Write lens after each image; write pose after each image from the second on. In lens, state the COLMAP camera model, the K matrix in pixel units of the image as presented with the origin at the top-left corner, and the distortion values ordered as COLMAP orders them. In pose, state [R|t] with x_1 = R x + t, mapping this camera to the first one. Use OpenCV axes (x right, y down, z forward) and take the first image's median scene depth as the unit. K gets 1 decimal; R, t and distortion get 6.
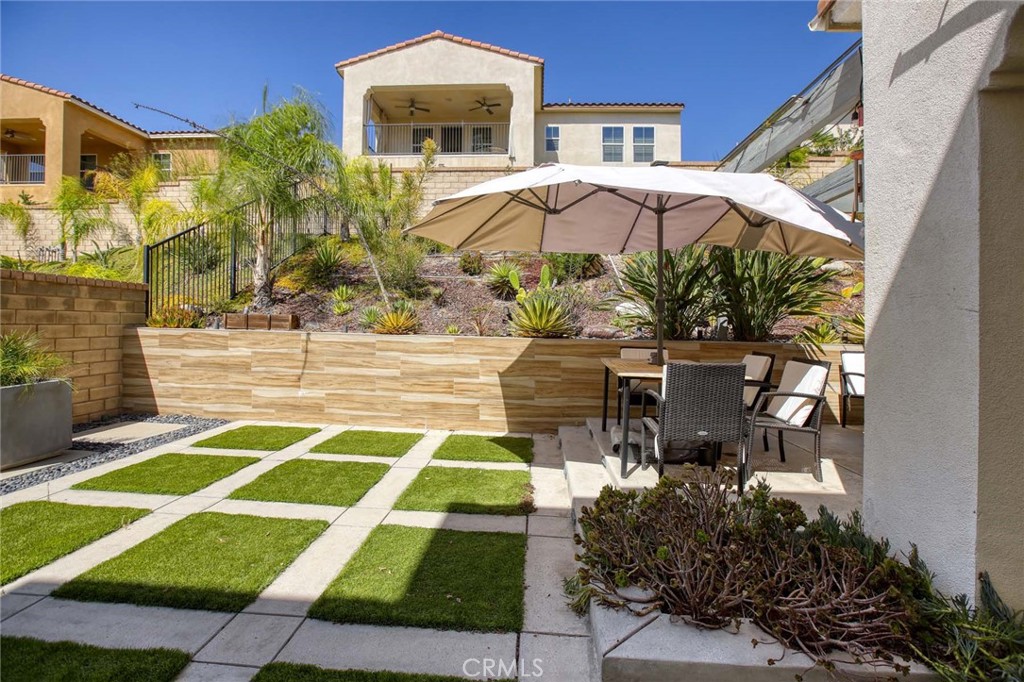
lens RADIAL K [[494.5, 0, 512.0], [0, 494.5, 341.0], [0, 0, 1]] dist [-0.025809, 0.000258]
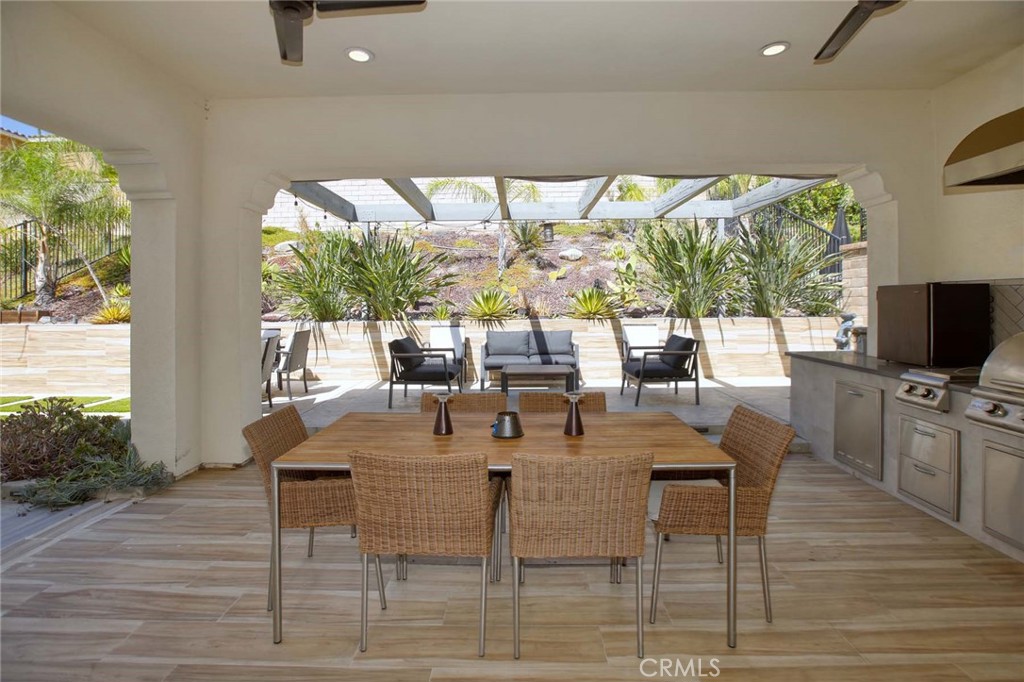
lens RADIAL K [[486.7, 0, 515.3], [0, 486.7, 298.7], [0, 0, 1]] dist [0.013526, 0.000135]
pose [[0.998428, -0.030575, 0.046970, 0.821609], [0.032214, 0.998884, -0.034537, -0.000055], [-0.045862, 0.035996, 0.998299, -0.387439]]
